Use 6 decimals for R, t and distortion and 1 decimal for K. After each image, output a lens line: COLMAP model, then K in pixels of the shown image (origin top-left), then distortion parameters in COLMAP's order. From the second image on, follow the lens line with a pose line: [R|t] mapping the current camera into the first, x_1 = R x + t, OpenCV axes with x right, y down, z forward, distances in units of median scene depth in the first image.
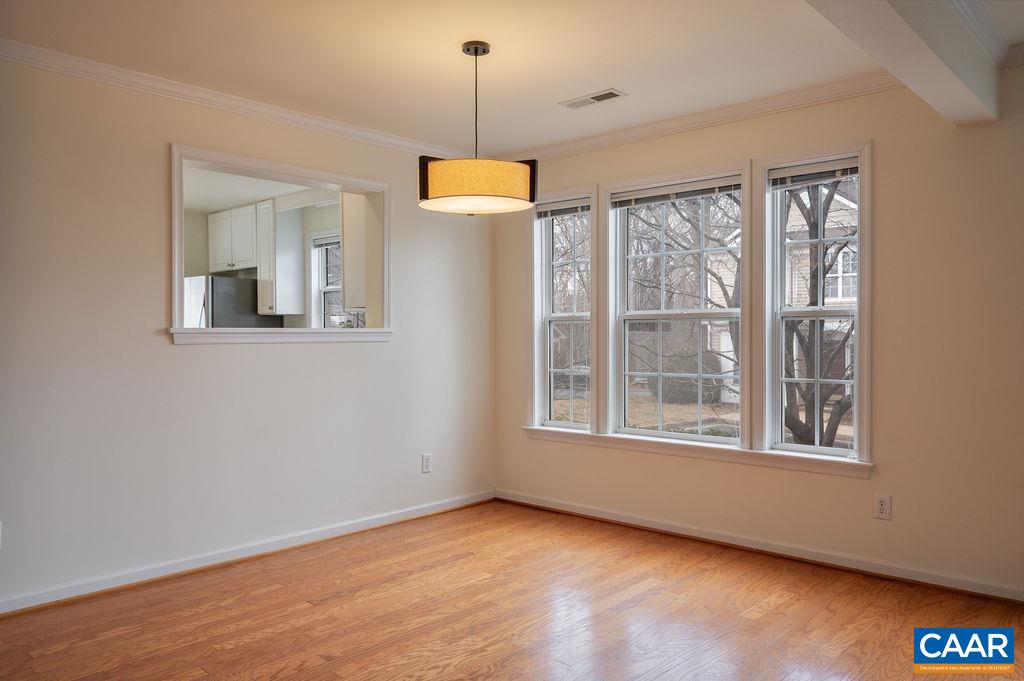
lens RADIAL K [[745.6, 0, 513.2], [0, 745.6, 340.4], [0, 0, 1]] dist [0.004184, 0.001274]
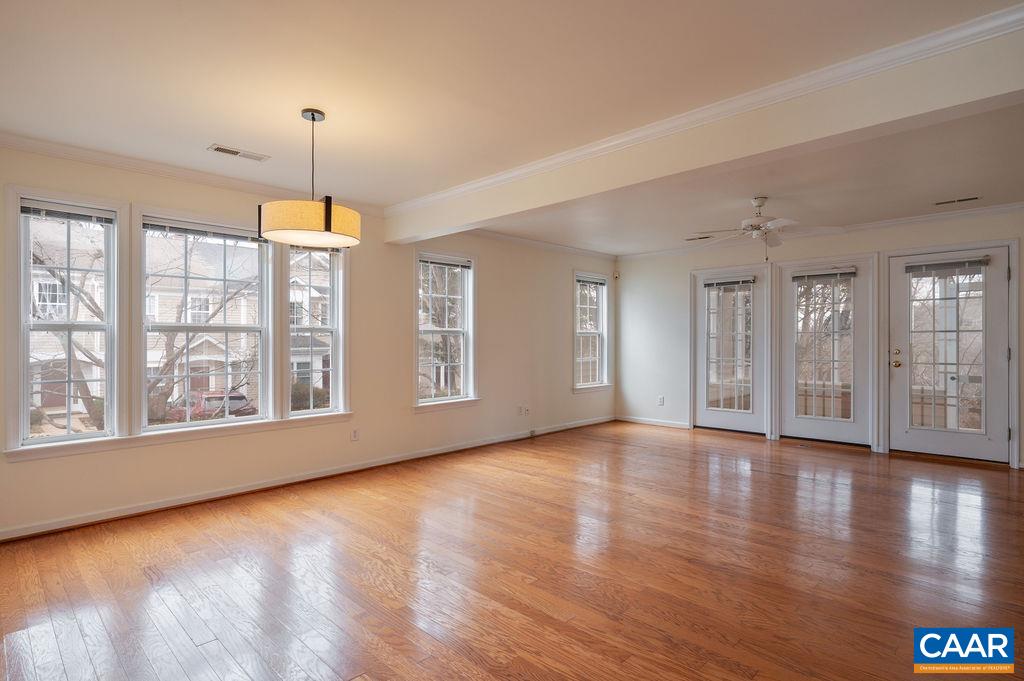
lens RADIAL K [[528.6, 0, 511.7], [0, 528.6, 340.0], [0, 0, 1]] dist [-0.000674, 0.000396]
pose [[0.041434, 0.003018, 0.999137, -0.742363], [0.017498, 0.999840, -0.003746, 0.000542], [-0.998988, 0.017638, 0.041375, 0.505709]]
